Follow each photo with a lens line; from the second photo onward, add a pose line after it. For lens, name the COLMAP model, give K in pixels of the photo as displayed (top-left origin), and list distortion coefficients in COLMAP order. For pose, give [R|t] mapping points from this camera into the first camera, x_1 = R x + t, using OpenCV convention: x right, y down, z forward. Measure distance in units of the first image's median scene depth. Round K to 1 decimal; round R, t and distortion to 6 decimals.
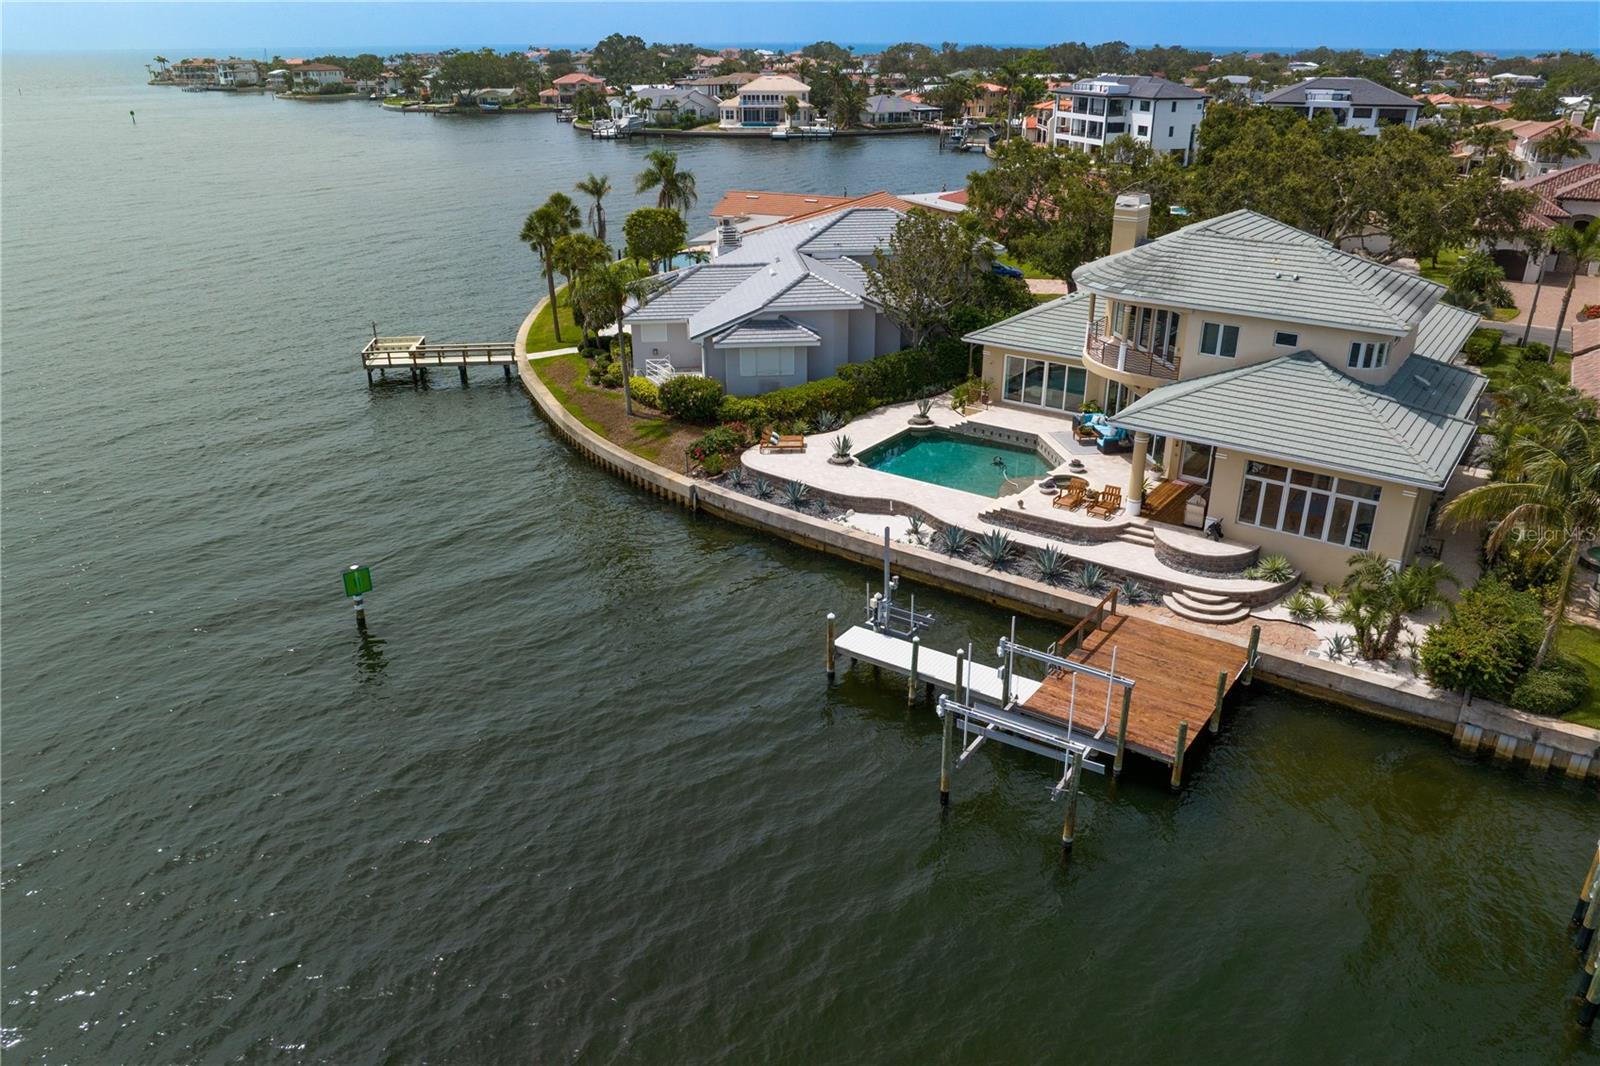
lens RADIAL K [[1131.6, 0, 800.0], [0, 1131.6, 533.0], [0, 0, 1]] dist [-0.039311, -0.008551]
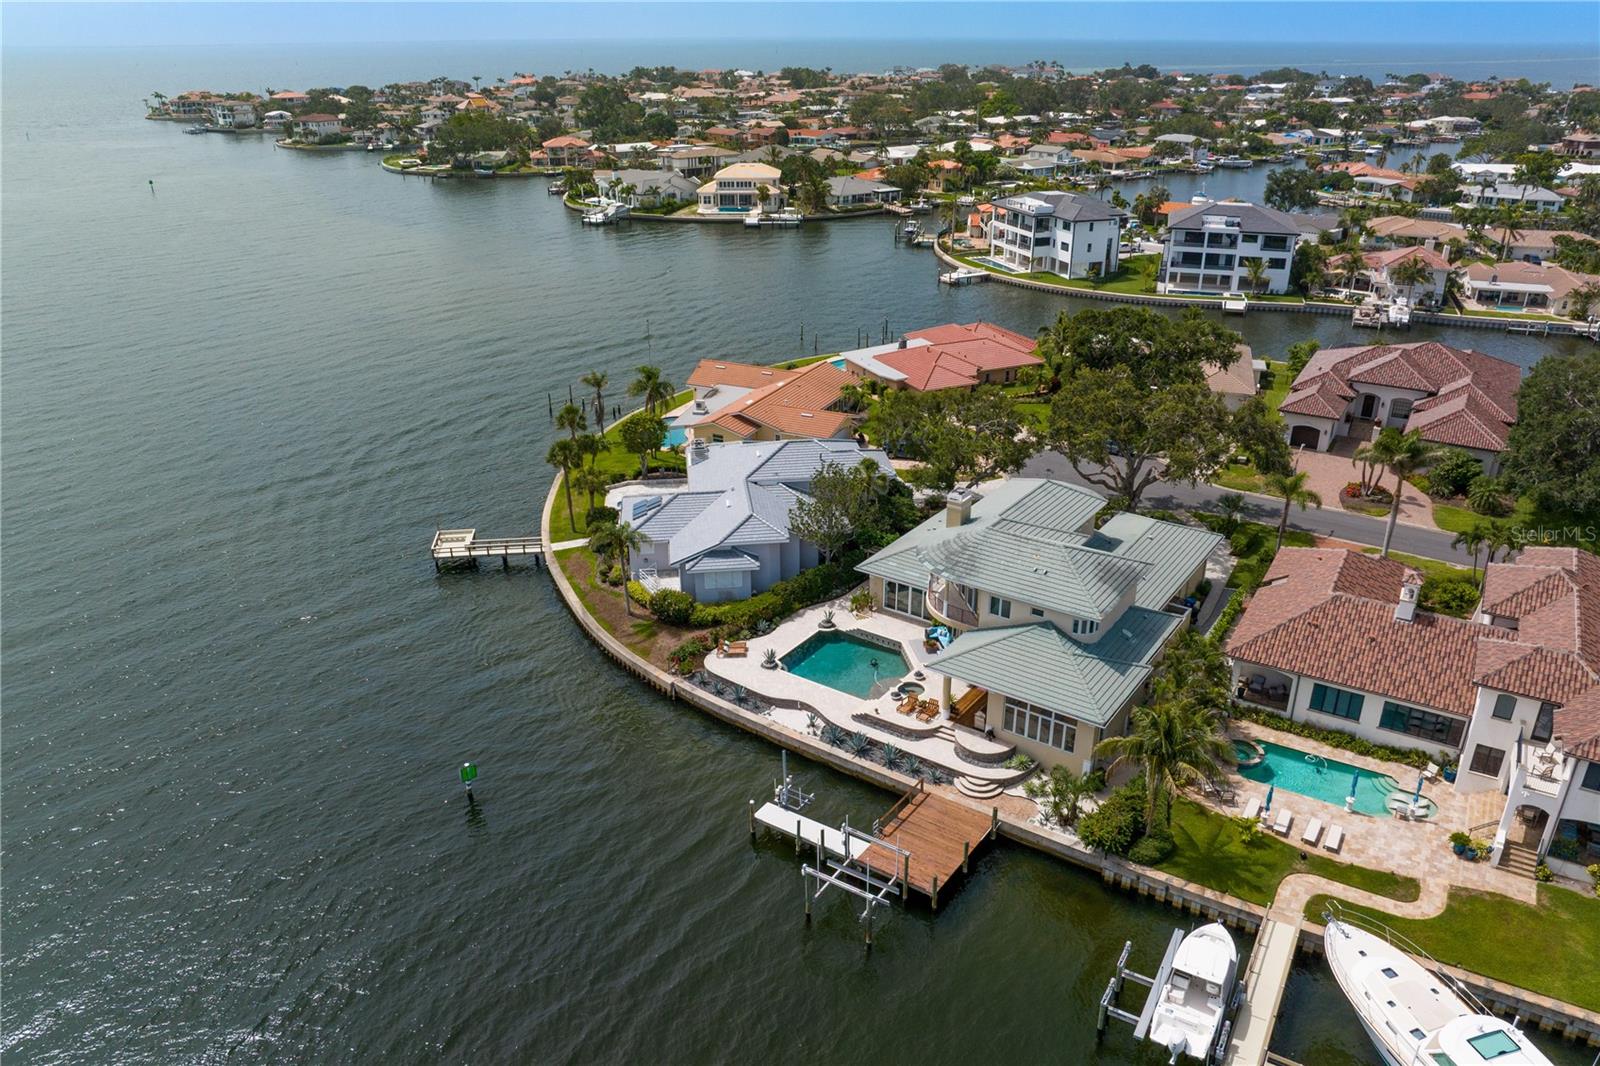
lens RADIAL K [[1131.6, 0, 800.0], [0, 1131.6, 533.0], [0, 0, 1]] dist [-0.039311, -0.008551]
pose [[0.999893, -0.006639, 0.013008, 0.055860], [0.006578, 0.999967, 0.004759, -0.237158], [-0.013039, -0.004673, 0.999904, -0.498164]]
